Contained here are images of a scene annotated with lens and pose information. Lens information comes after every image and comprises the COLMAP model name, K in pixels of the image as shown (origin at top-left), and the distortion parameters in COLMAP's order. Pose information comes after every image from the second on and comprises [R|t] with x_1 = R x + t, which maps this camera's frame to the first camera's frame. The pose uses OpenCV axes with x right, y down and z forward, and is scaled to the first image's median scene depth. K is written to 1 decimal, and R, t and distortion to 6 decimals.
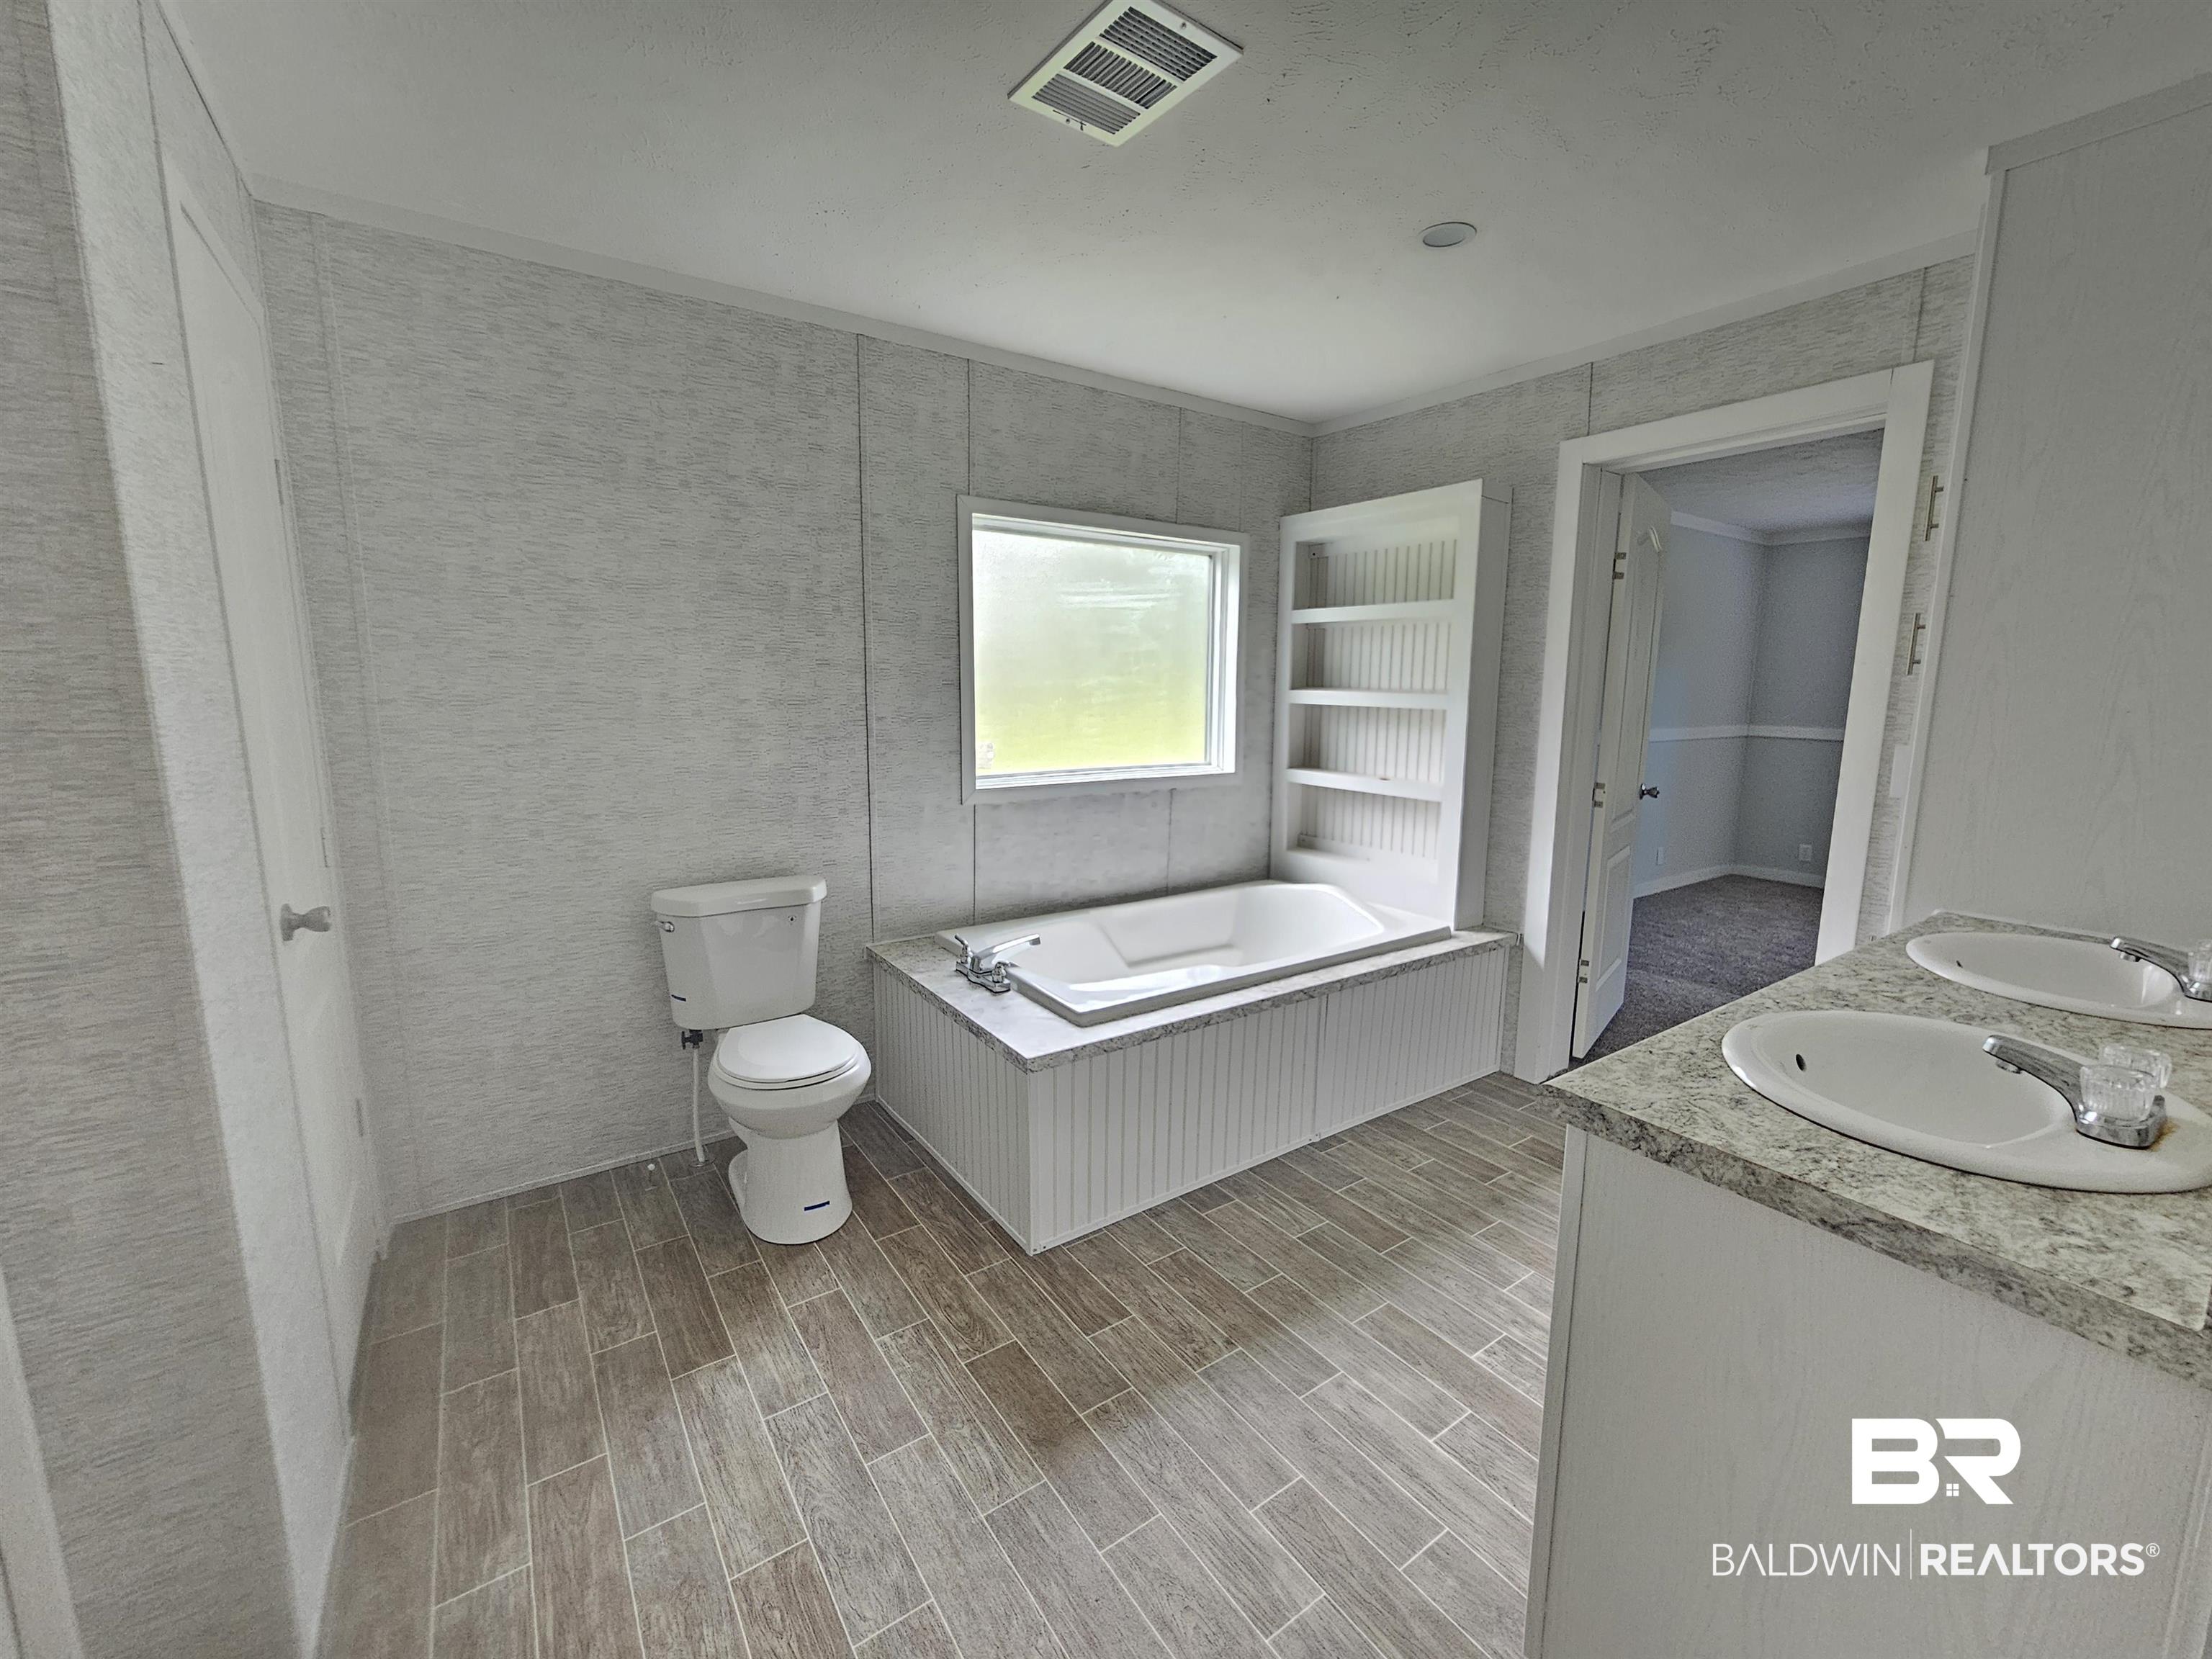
lens RADIAL K [[907.2, 0, 1123.9], [0, 907.2, 820.2], [0, 0, 1]] dist [-0.005368, -0.000001]
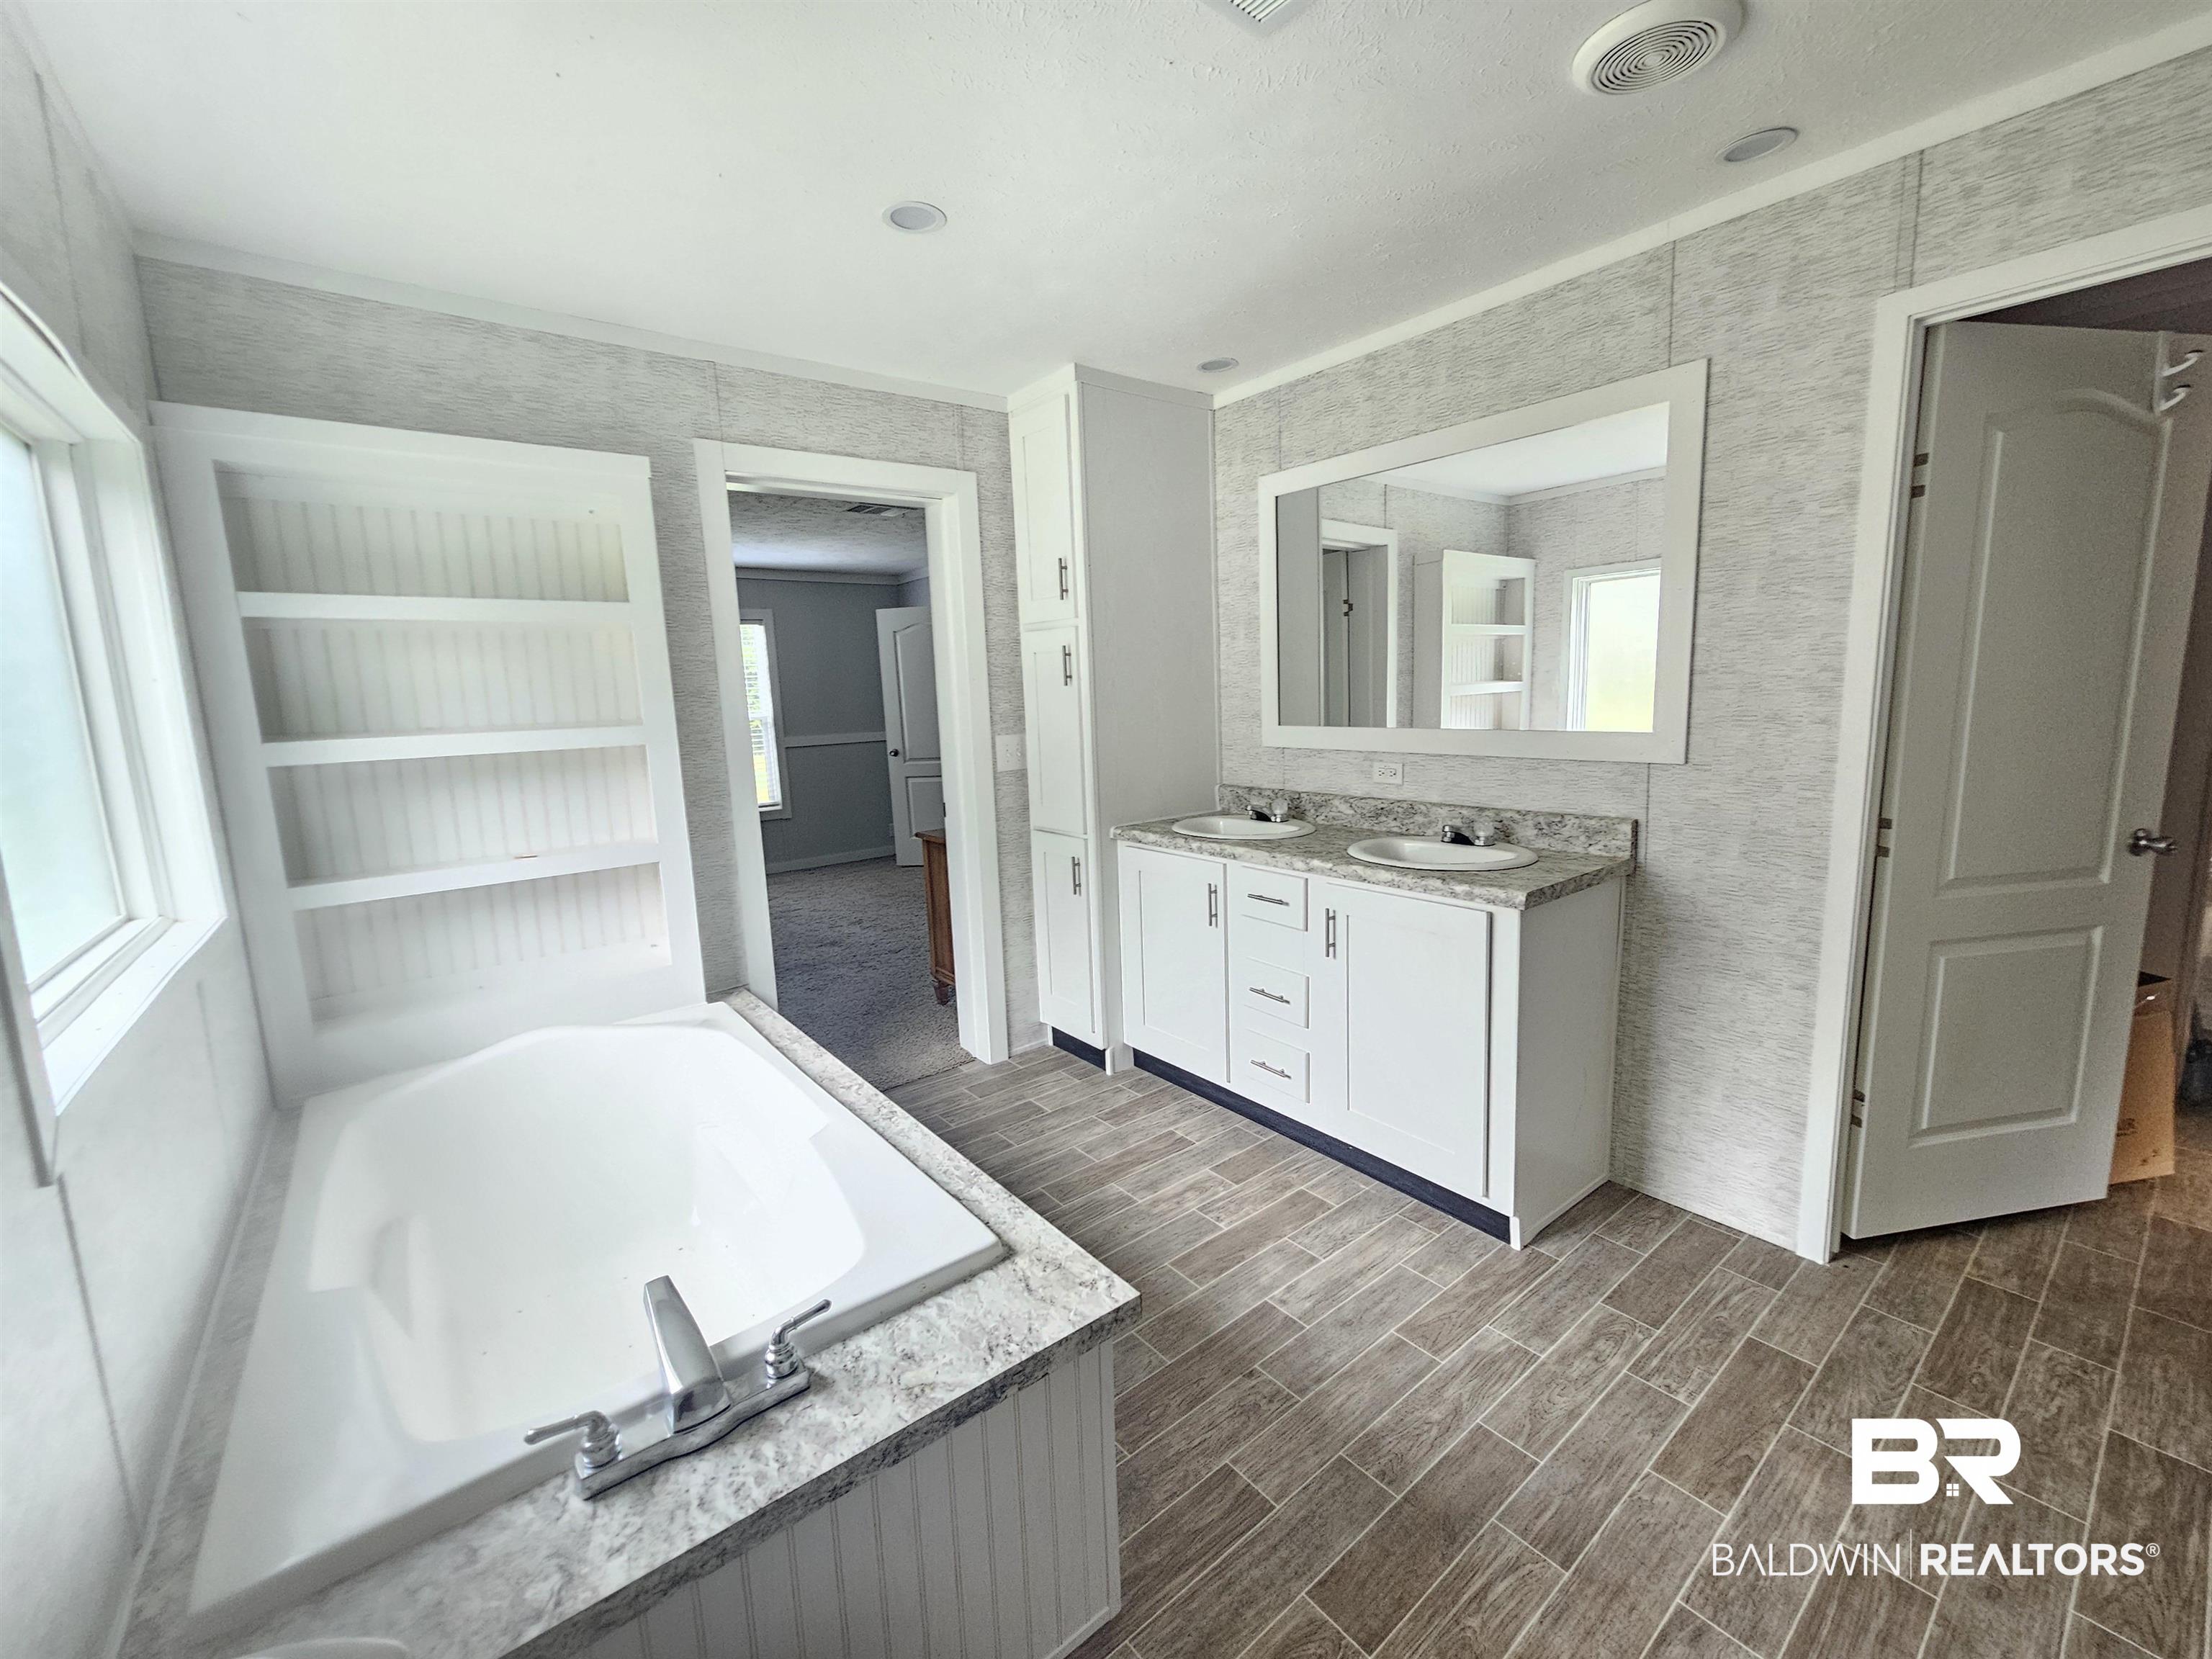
lens RADIAL K [[925.8, 0, 1122.2], [0, 925.8, 807.6], [0, 0, 1]] dist [0.009203, 0.005799]
pose [[-0.067527, -0.139070, 0.987978, -0.760515], [0.187611, 0.970803, 0.149475, -0.181998], [-0.979919, 0.195449, -0.039464, 1.040842]]
